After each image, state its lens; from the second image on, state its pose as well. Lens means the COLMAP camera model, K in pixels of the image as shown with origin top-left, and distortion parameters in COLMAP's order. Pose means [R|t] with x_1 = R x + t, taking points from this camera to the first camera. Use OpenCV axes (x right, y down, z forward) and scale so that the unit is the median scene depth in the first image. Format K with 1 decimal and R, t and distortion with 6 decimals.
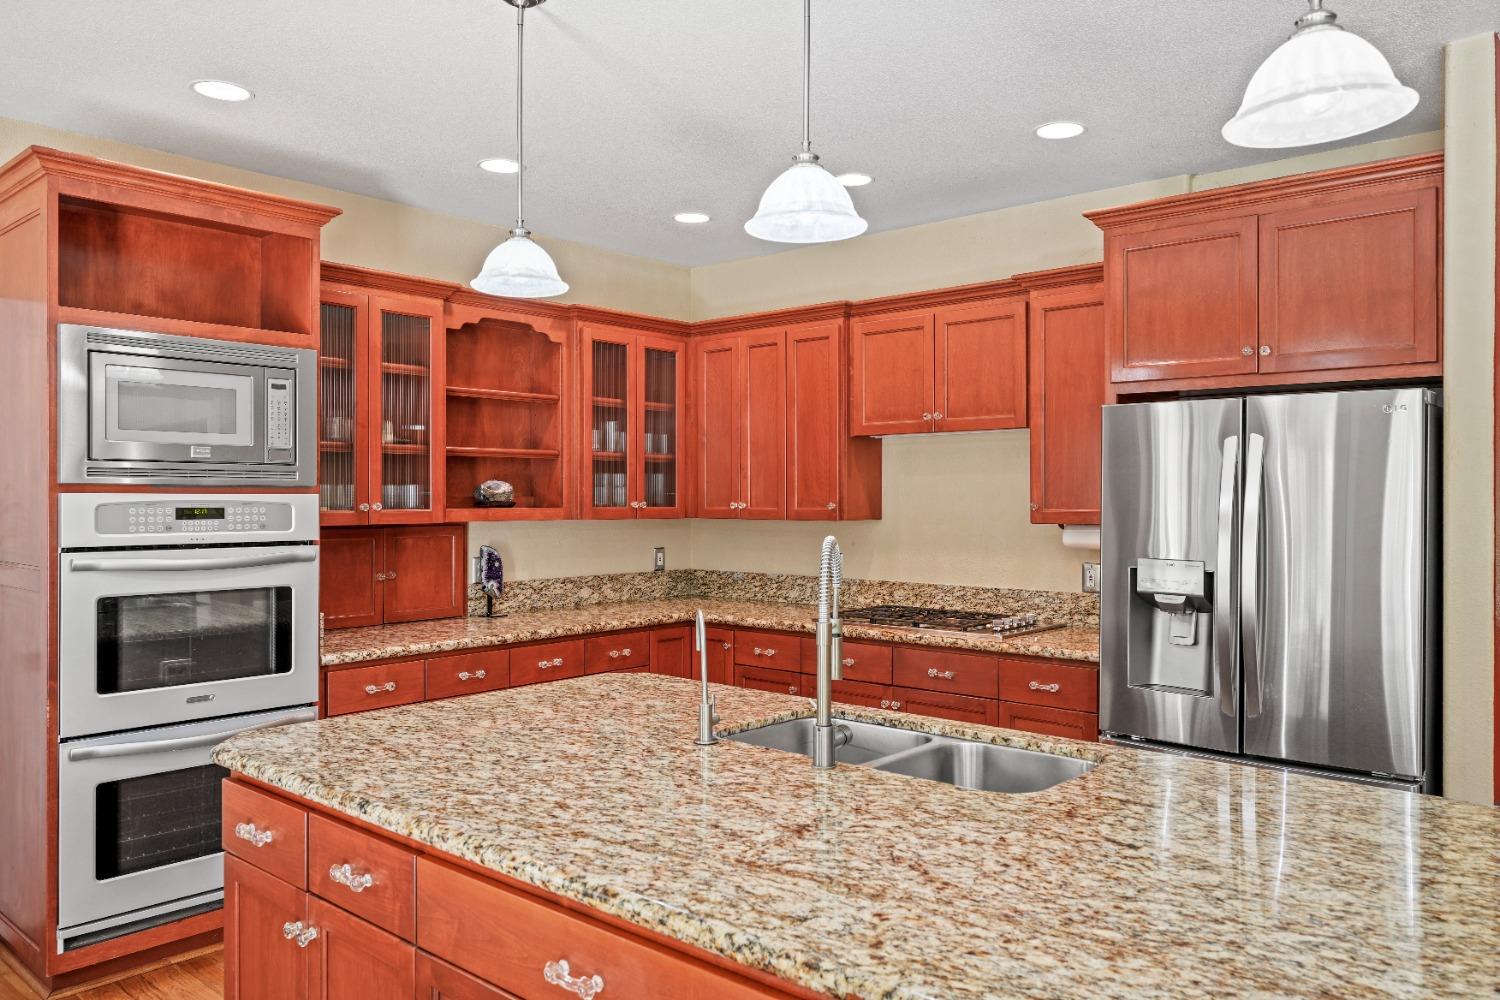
lens RADIAL K [[1089.9, 0, 758.1], [0, 1089.9, 497.9], [0, 0, 1]] dist [-0.005153, 0.013269]
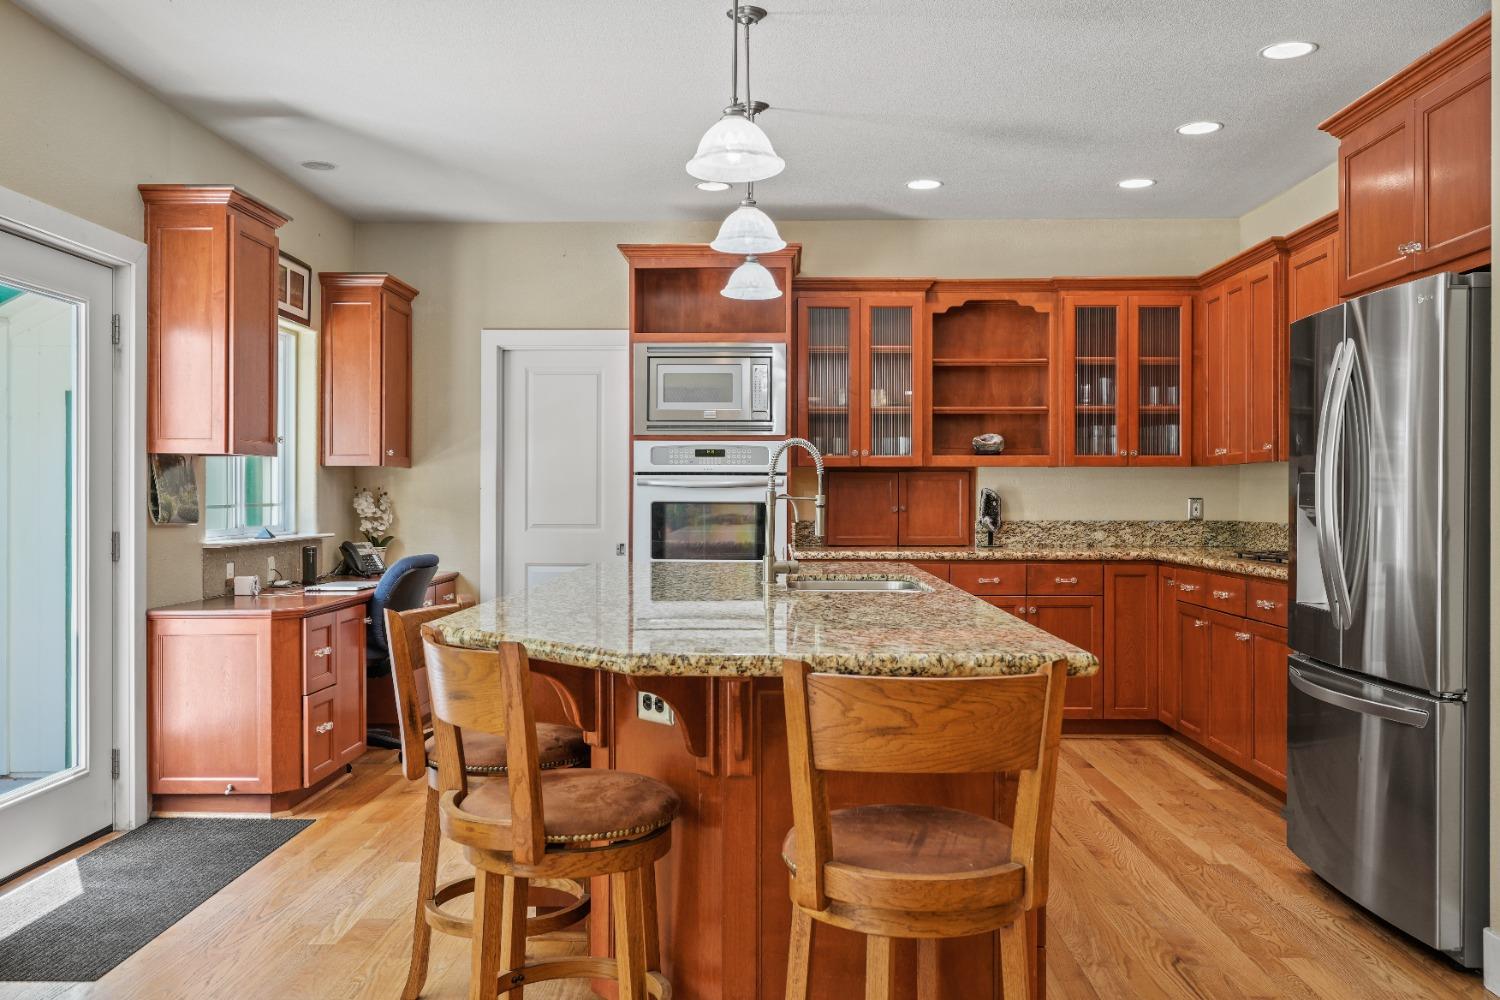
lens RADIAL K [[1216.2, 0, 749.4], [0, 1216.2, 493.8], [0, 0, 1]] dist [0.008033, -0.007444]
pose [[0.642920, 0.001105, -0.765933, 0.777524], [-0.002426, 0.999997, -0.000594, 0.065345], [0.765930, 0.002240, 0.642921, -0.085811]]
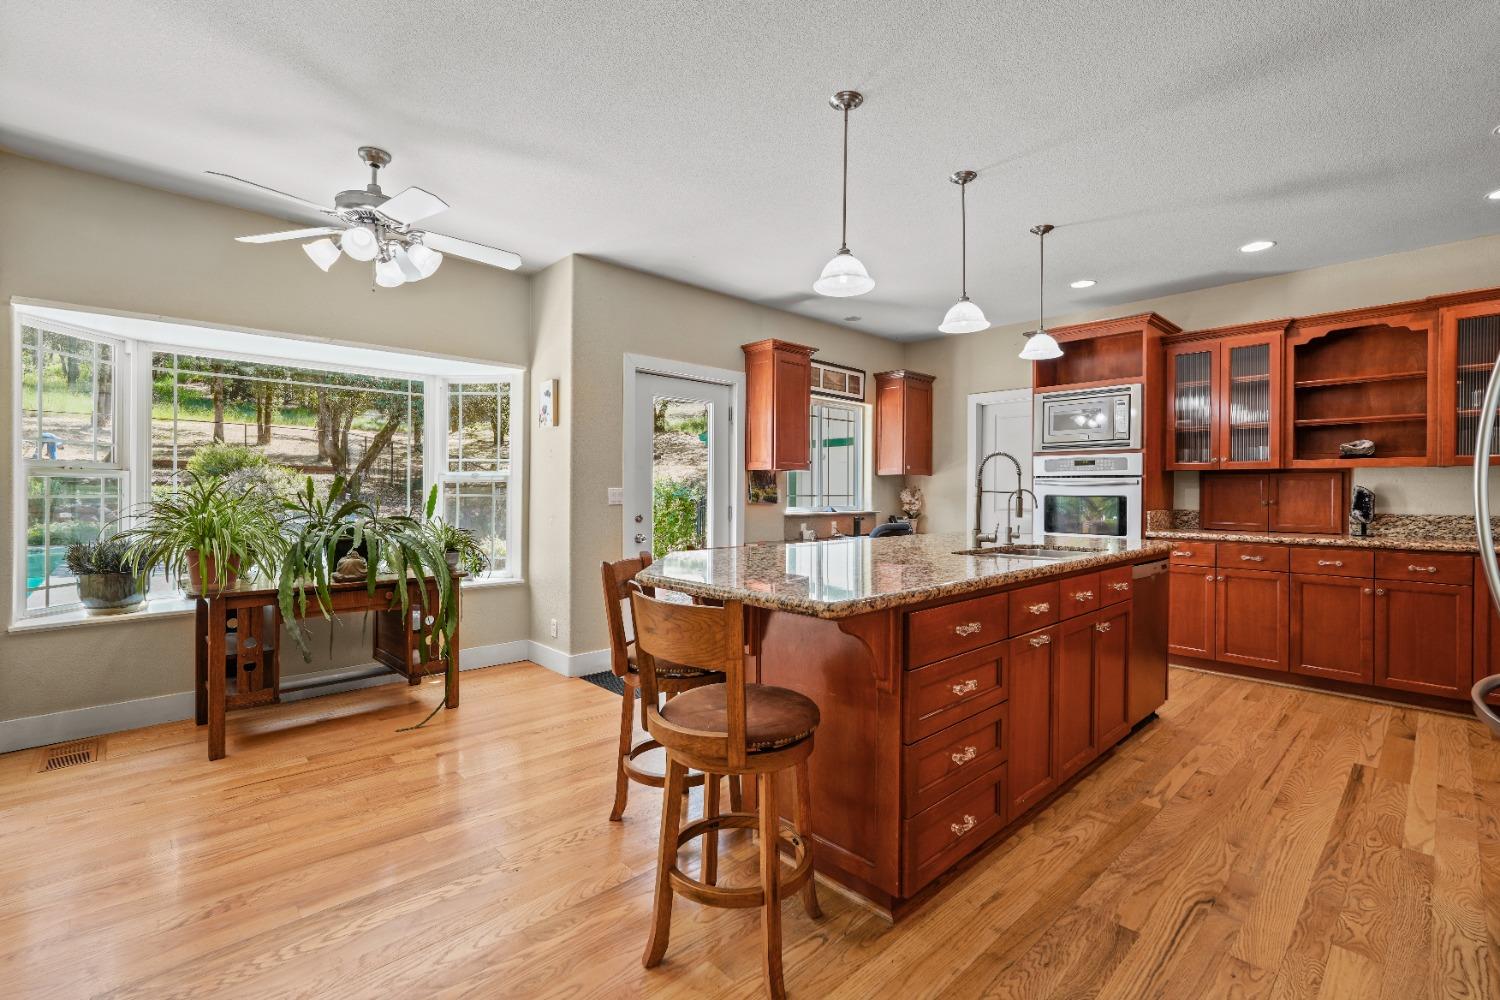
lens RADIAL K [[657.1, 0, 752.5], [0, 657.1, 493.3], [0, 0, 1]] dist [-0.011646, 0.005092]
pose [[-0.093117, 0.005135, -0.995642, 0.859495], [-0.006355, 0.999963, 0.005751, 0.067513], [0.995635, 0.006863, -0.093081, 0.362427]]
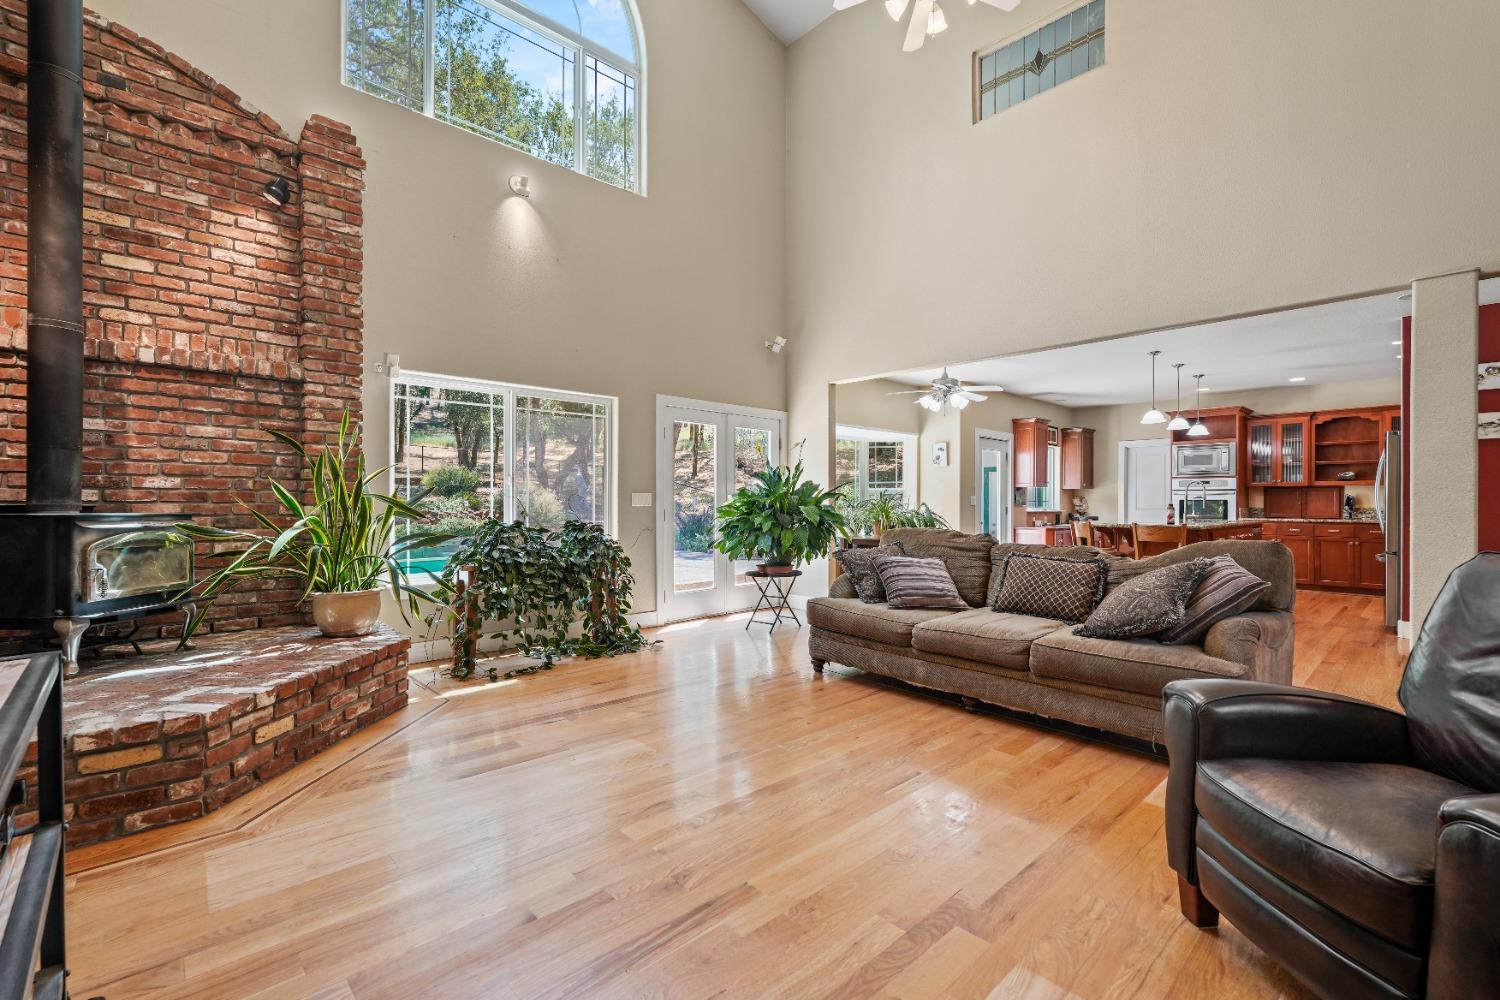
lens RADIAL K [[657.1, 0, 751.9], [0, 657.1, 500.8], [0, 0, 1]] dist [-0.011646, 0.005092]
pose [[-0.097276, 0.001317, -0.995257, 2.071412], [-0.002876, 0.999995, 0.001604, 0.079151], [0.995253, 0.003018, -0.097272, -0.520108]]
